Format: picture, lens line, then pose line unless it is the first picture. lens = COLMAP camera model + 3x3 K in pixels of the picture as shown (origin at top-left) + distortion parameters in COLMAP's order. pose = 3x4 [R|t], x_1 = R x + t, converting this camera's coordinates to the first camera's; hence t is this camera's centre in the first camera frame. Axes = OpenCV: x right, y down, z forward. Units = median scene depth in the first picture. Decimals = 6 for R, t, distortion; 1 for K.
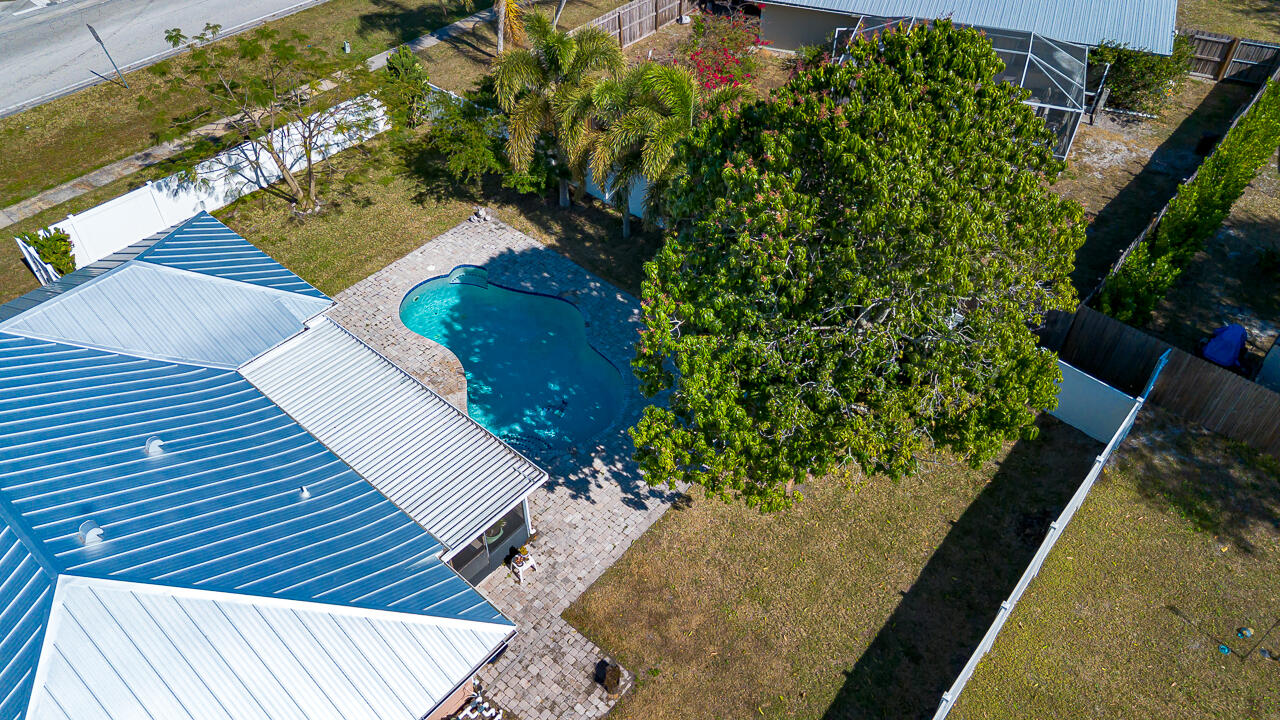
lens RADIAL K [[882.7, 0, 640.7], [0, 882.7, 380.7], [0, 0, 1]] dist [0.062671, -0.063131]
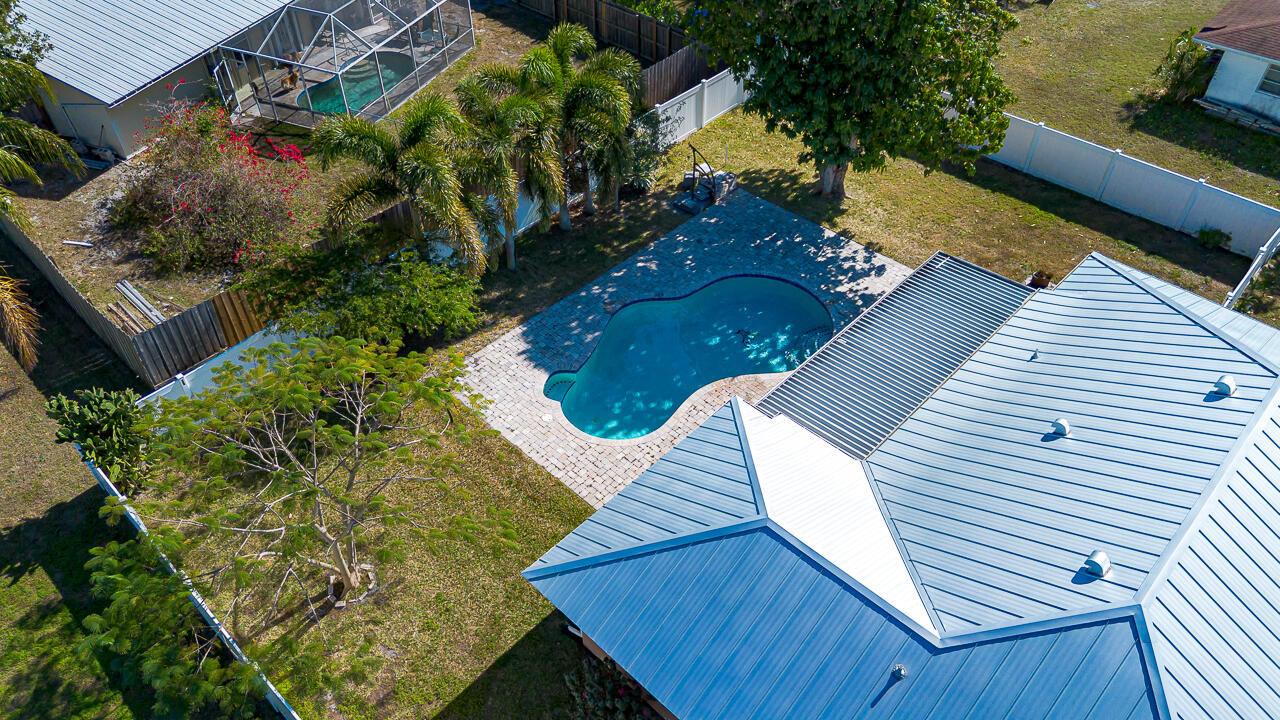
lens RADIAL K [[882.7, 0, 640.7], [0, 882.7, 380.7], [0, 0, 1]] dist [0.062671, -0.063131]
pose [[0.044759, -0.712189, 0.700560, -0.985744], [0.700641, 0.522255, 0.486160, -0.609784], [-0.712109, 0.469081, 0.522364, 0.647543]]
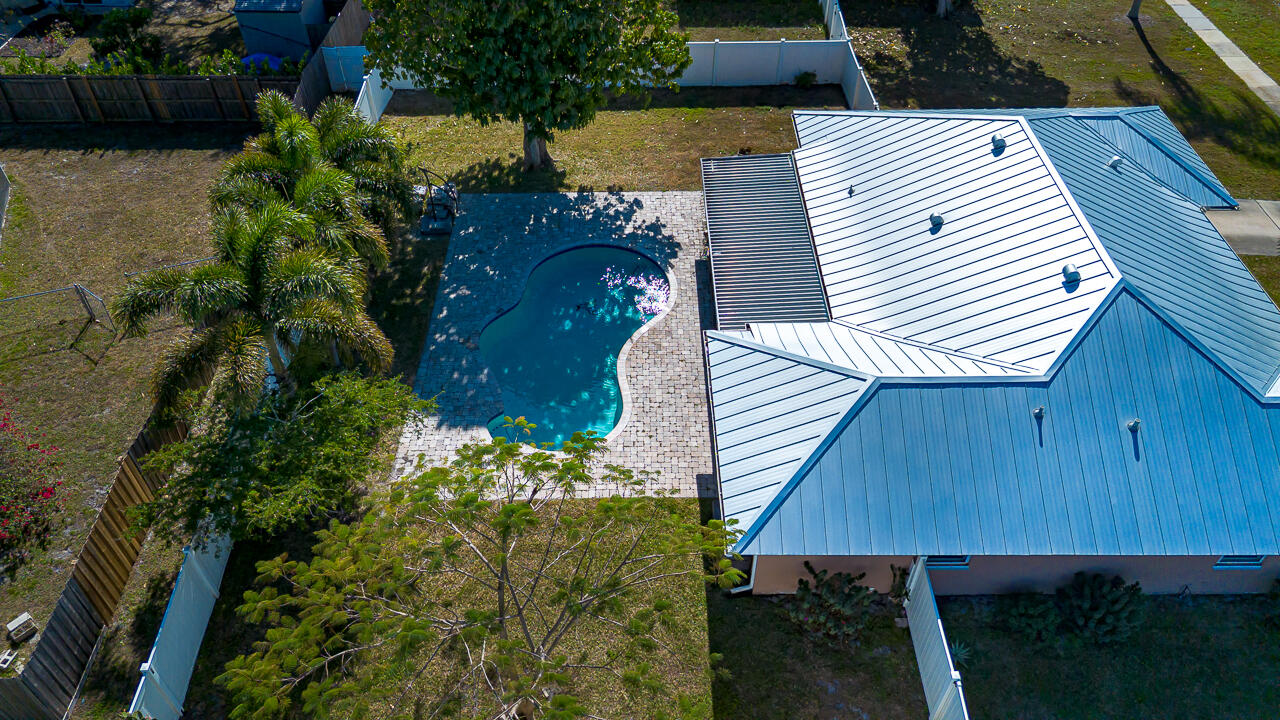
lens RADIAL K [[883.7, 0, 640.0], [0, 883.7, 360.0], [0, 0, 1]] dist [0.169621, -0.334411]
pose [[-0.662917, -0.524592, 0.534176, -0.852760], [0.522087, 0.187480, 0.832031, -0.938943], [-0.536624, 0.830455, 0.149599, 0.973950]]
